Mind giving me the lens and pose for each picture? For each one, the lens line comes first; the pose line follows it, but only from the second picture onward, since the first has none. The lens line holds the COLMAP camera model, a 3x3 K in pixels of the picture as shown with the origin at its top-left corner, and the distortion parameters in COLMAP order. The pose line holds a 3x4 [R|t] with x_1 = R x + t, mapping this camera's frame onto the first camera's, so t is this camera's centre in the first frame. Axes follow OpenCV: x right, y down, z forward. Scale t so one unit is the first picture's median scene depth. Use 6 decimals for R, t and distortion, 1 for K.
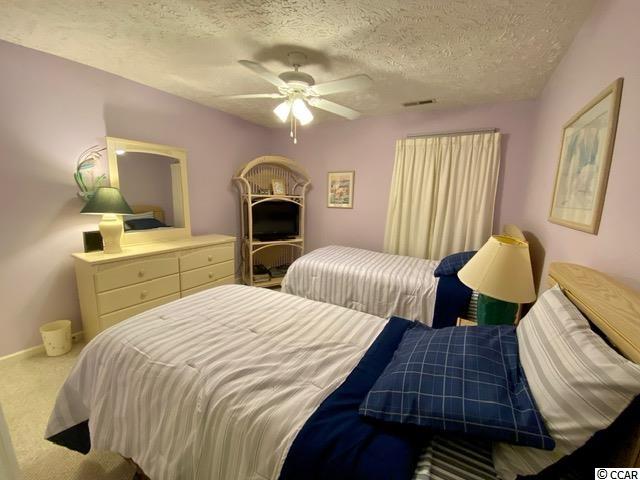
lens RADIAL K [[261.1, 0, 320.8], [0, 261.1, 237.7], [0, 0, 1]] dist [0.029956, -0.022524]
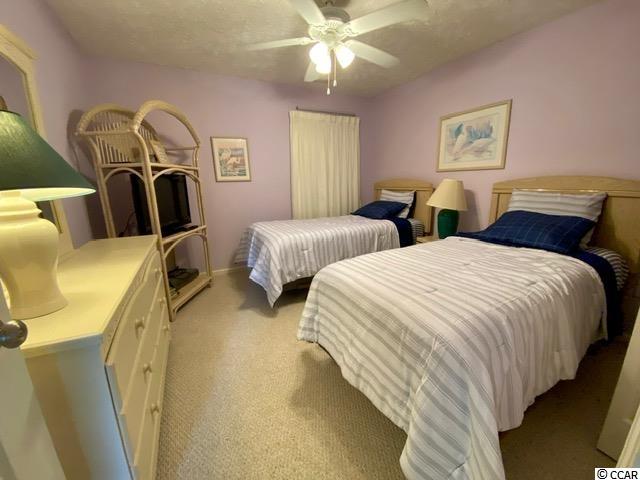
lens RADIAL K [[261.1, 0, 320.8], [0, 261.1, 237.7], [0, 0, 1]] dist [0.029956, -0.022524]
pose [[0.536064, -0.221924, 0.814484, -0.539355], [0.176409, 0.972974, 0.149002, -0.014126], [-0.825539, 0.063808, 0.560726, 0.315048]]
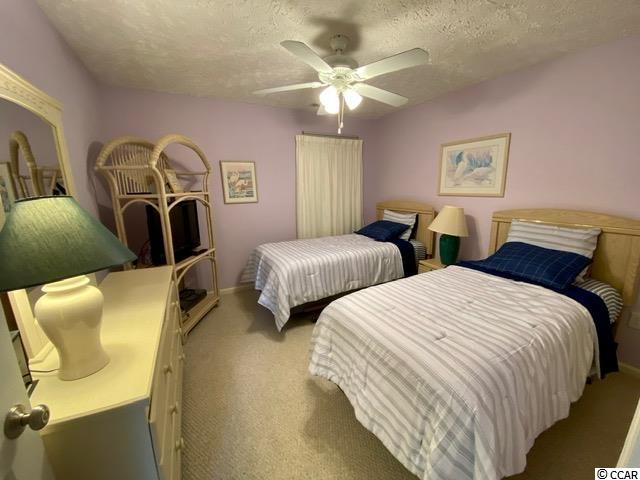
lens RADIAL K [[260.5, 0, 321.3], [0, 260.5, 238.0], [0, 0, 1]] dist [0.033619, -0.026028]
pose [[0.531857, -0.203652, 0.821982, -0.557234], [0.170079, 0.976563, 0.131902, -0.073429], [-0.829579, 0.069649, 0.554029, 0.316617]]
